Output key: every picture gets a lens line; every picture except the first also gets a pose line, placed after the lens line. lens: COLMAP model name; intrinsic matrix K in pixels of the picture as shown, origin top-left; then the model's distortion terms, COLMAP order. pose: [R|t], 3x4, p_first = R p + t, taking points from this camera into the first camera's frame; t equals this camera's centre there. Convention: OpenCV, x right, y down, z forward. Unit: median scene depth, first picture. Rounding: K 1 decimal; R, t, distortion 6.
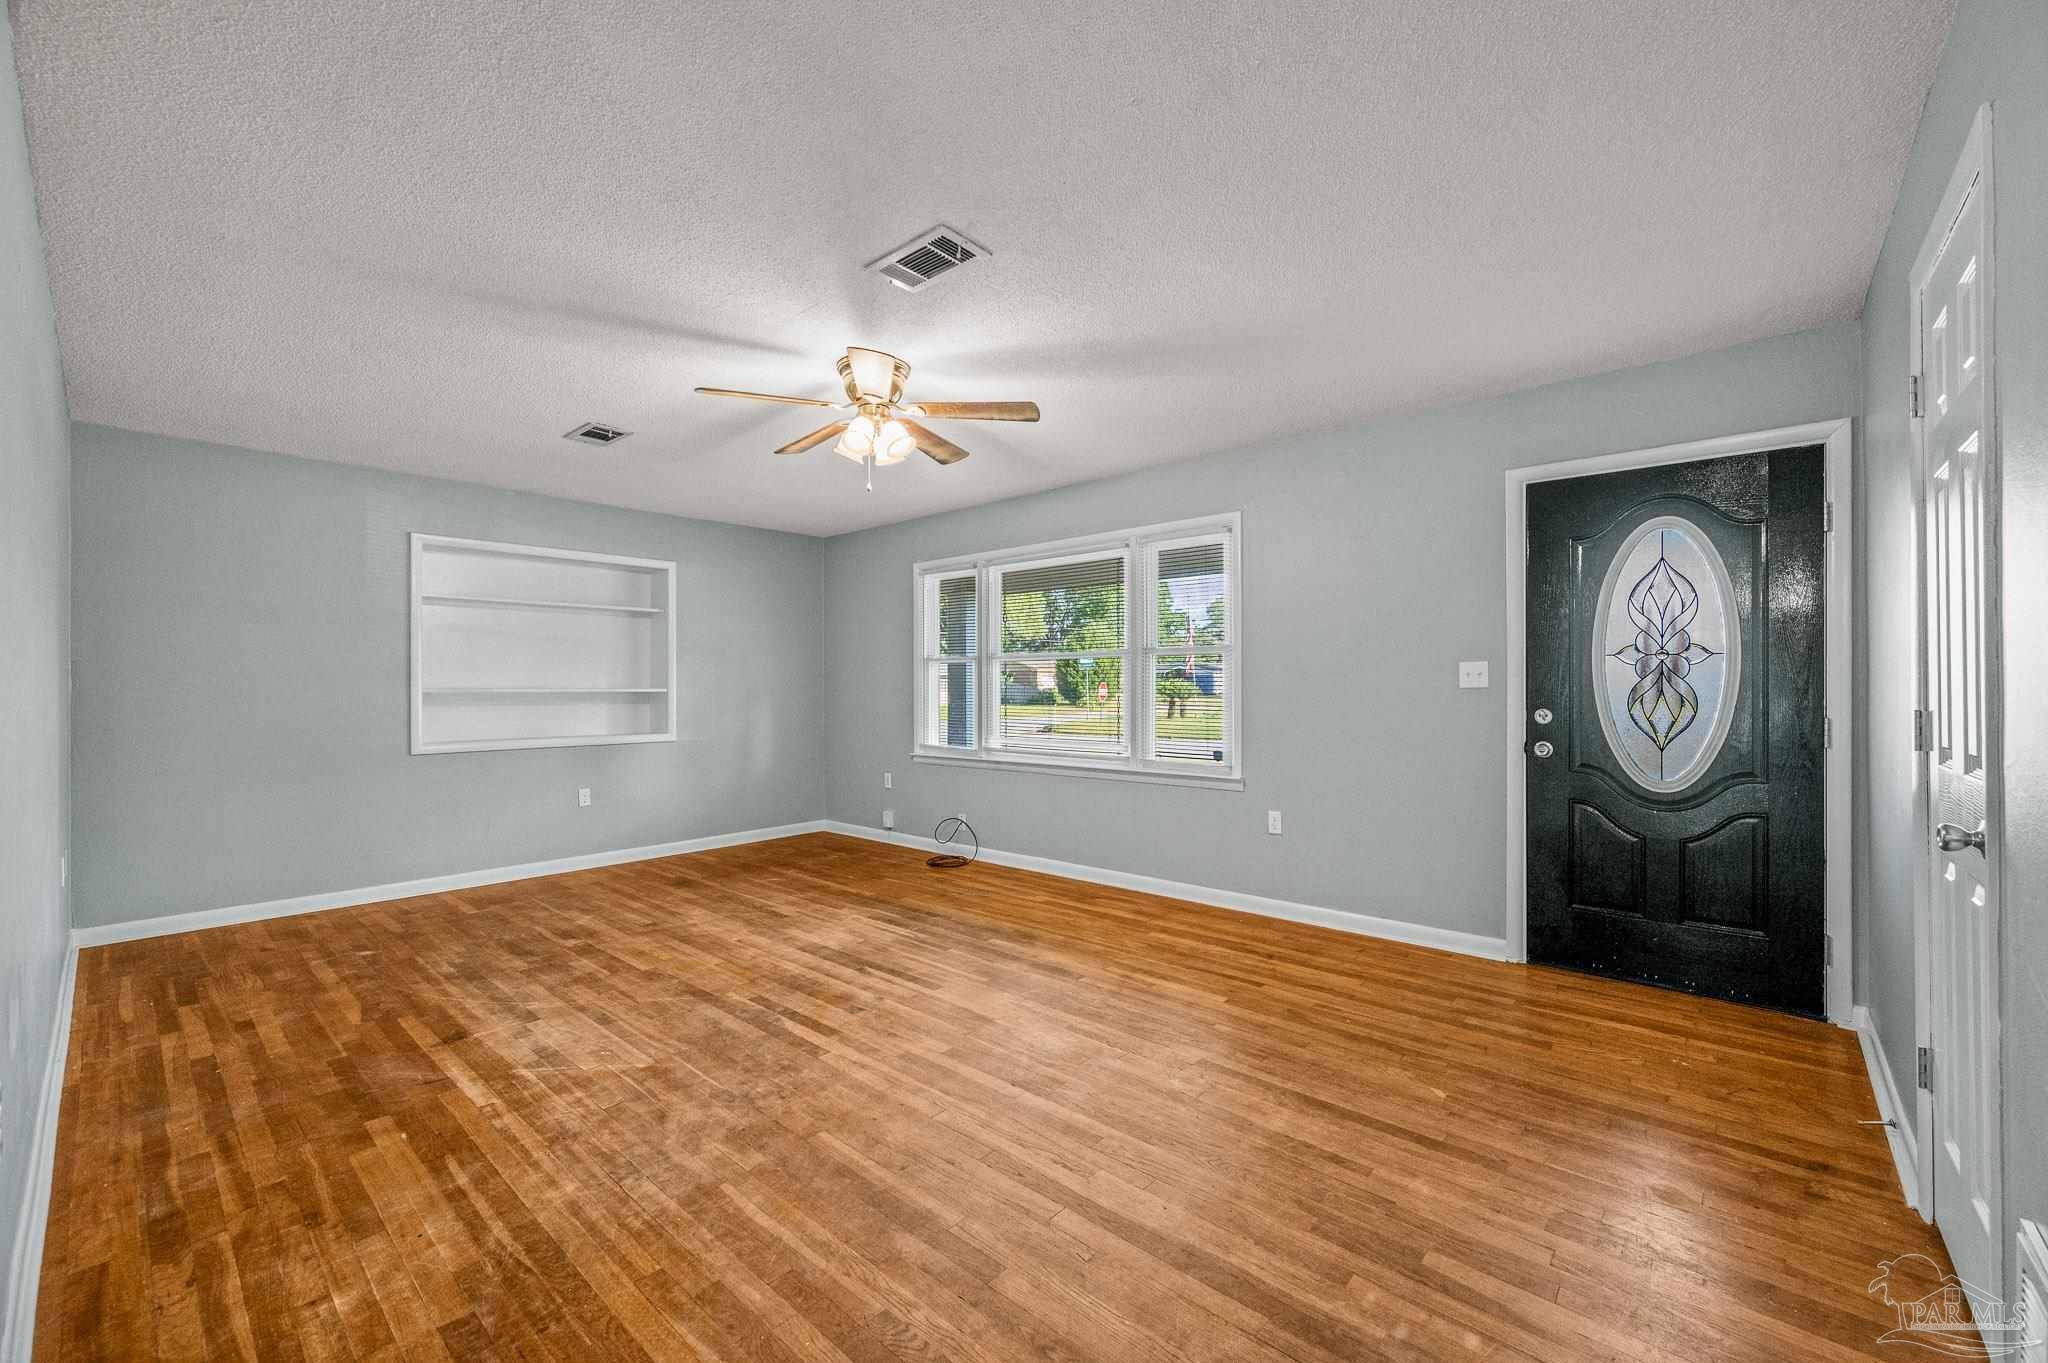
lens RADIAL K [[826.9, 0, 1022.5], [0, 826.9, 684.7], [0, 0, 1]] dist [0.002618, -0.000578]
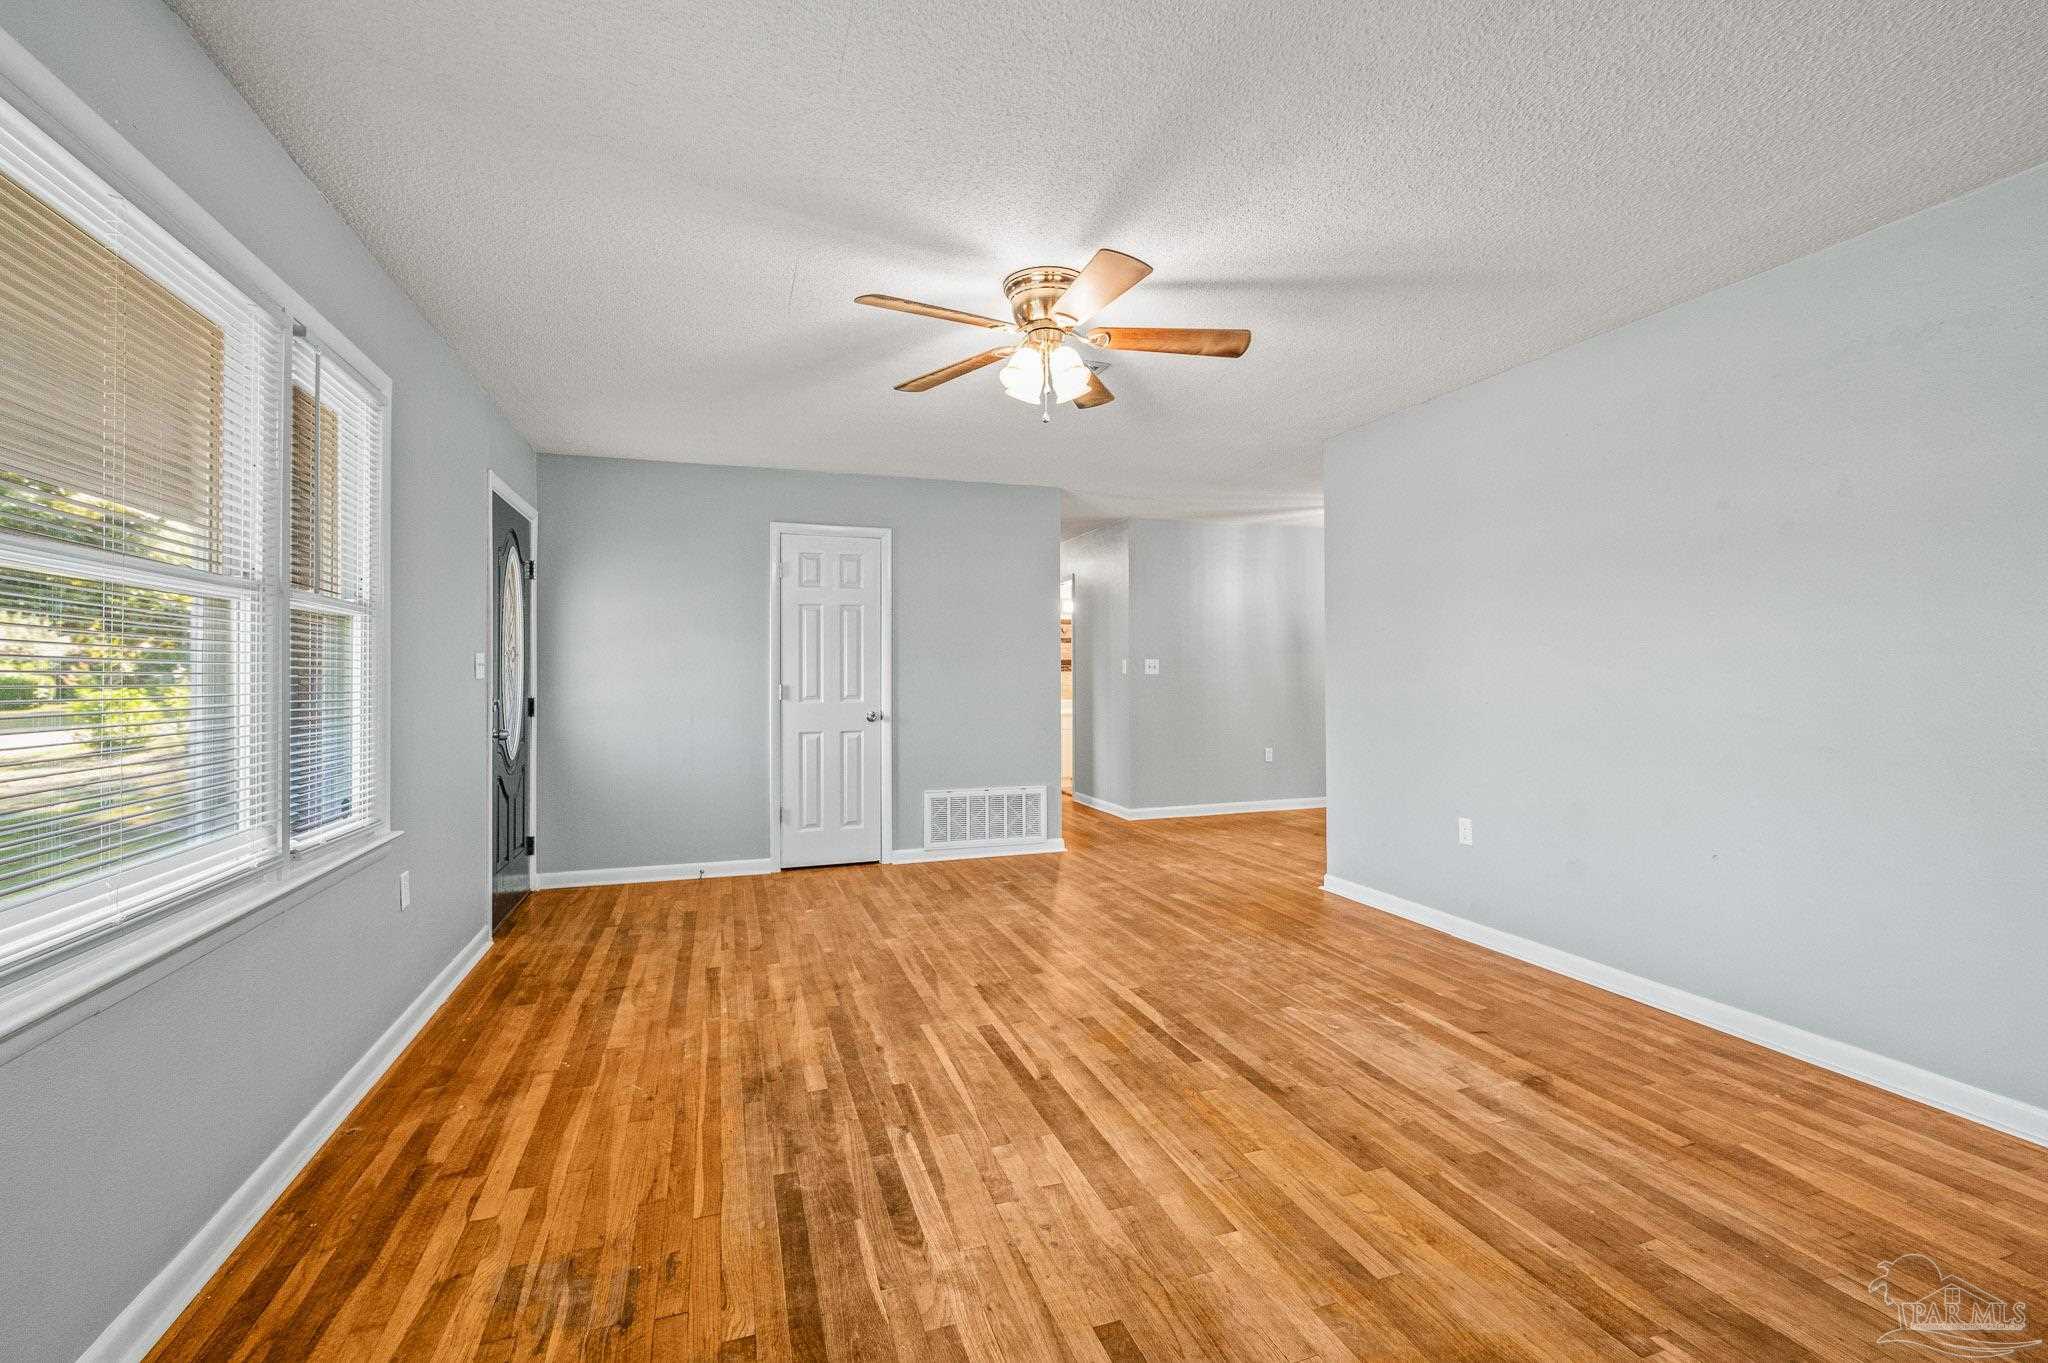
lens RADIAL K [[875.3, 0, 1034.0], [0, 875.3, 666.1], [0, 0, 1]] dist [0.003173, -0.001189]
pose [[-0.881455, 0.015098, 0.472027, -0.540448], [0.009947, 0.999861, -0.013406, 0.008495], [-0.472163, -0.007122, -0.881482, 1.658904]]
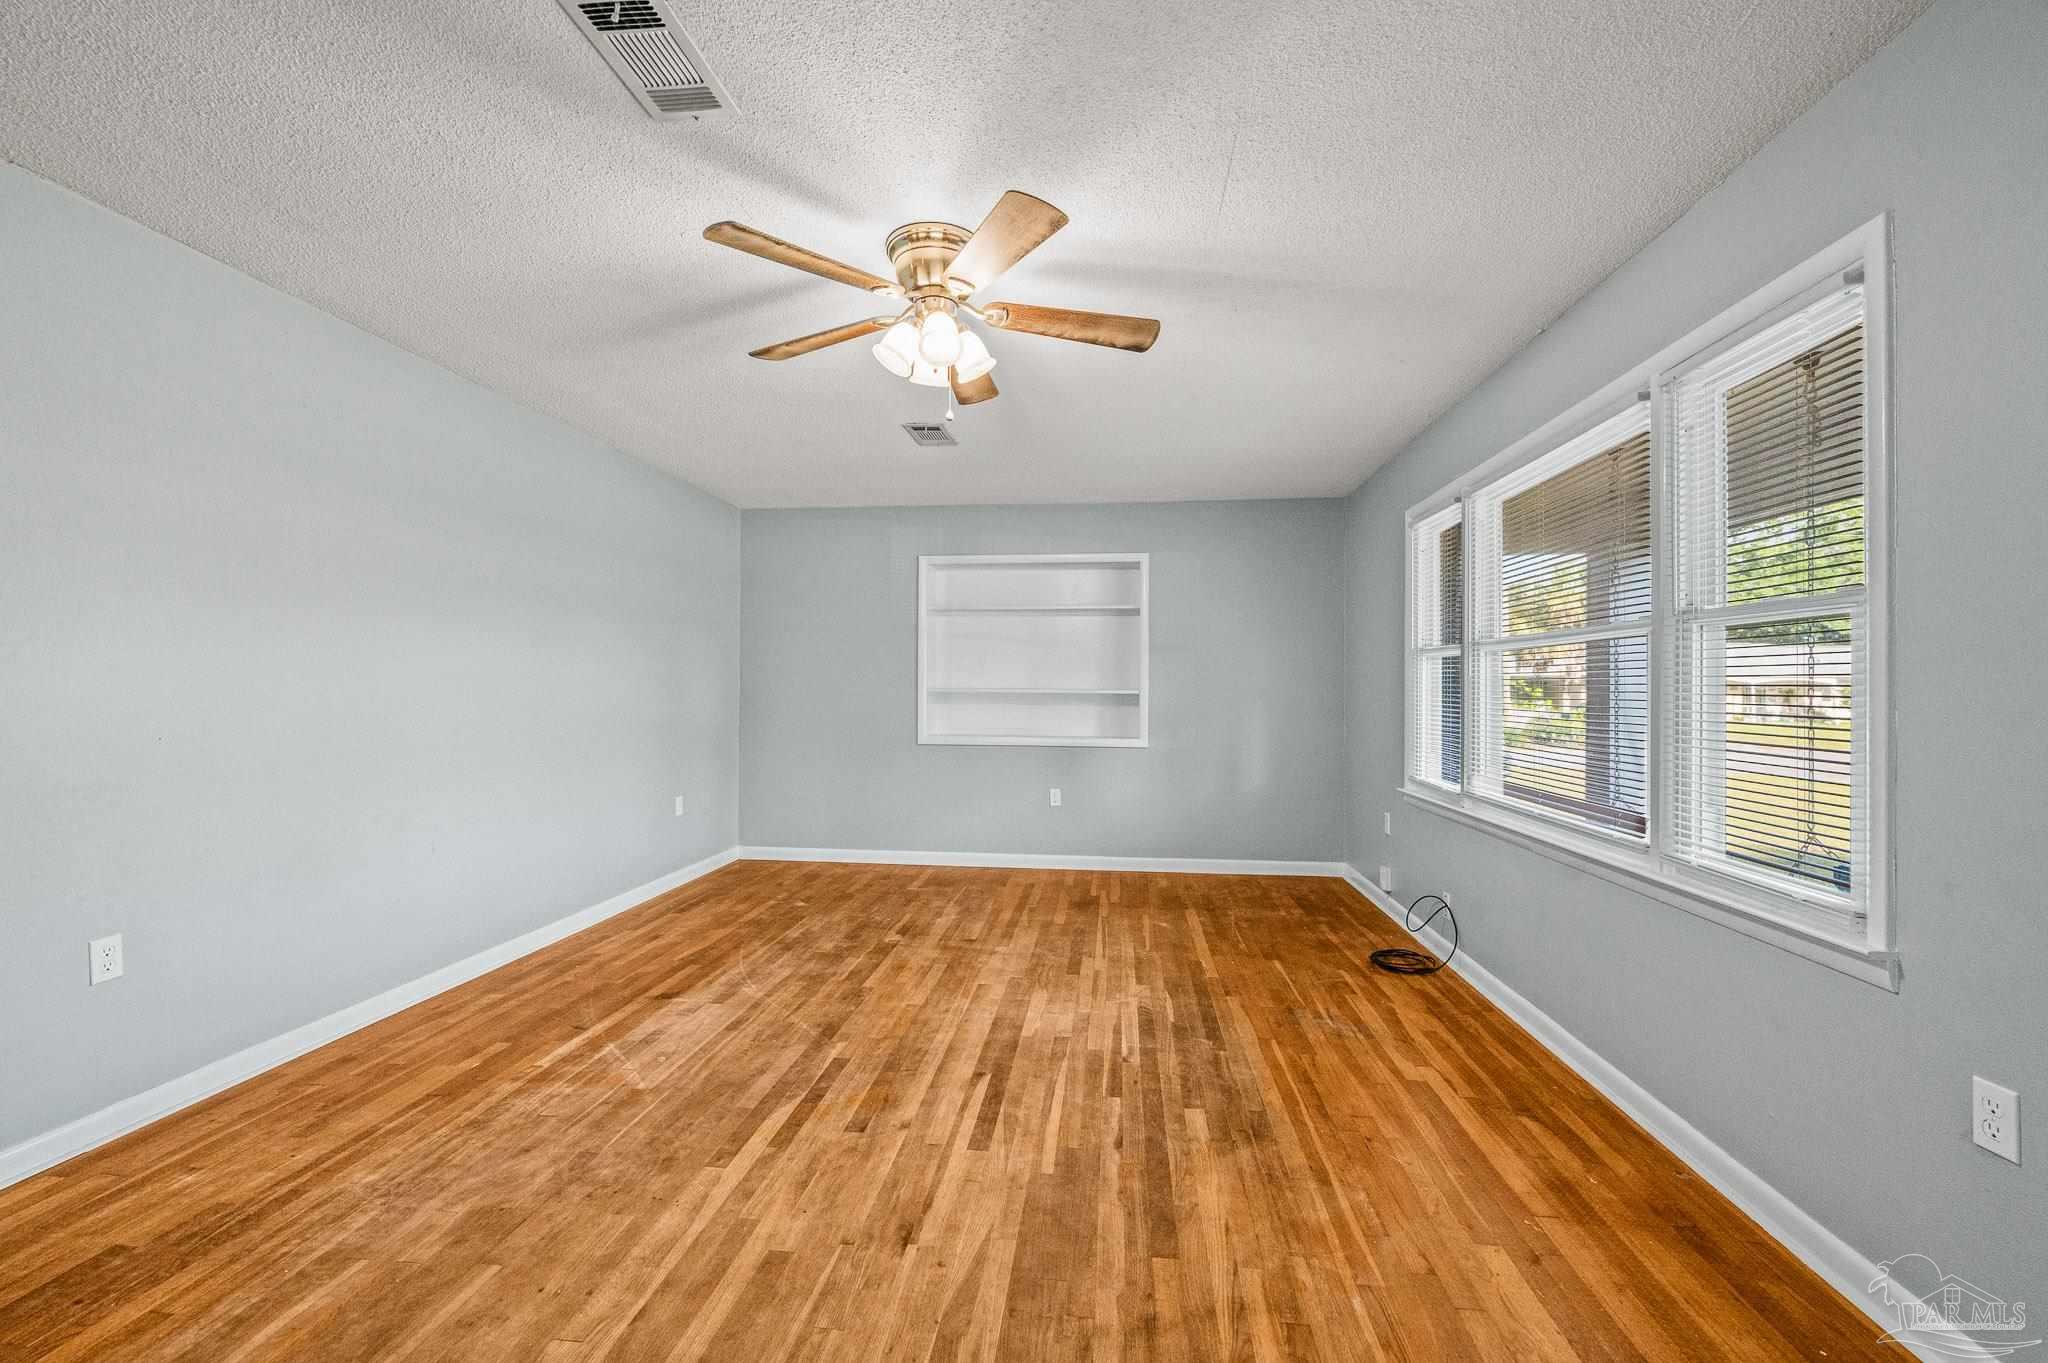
lens RADIAL K [[826.9, 0, 1019.2], [0, 826.9, 681.5], [0, 0, 1]] dist [0.002618, -0.000578]
pose [[0.577042, 0.000334, -0.816714, 0.424460], [-0.006147, 0.999973, -0.003934, -0.002102], [0.816691, 0.007290, 0.577029, 0.603543]]
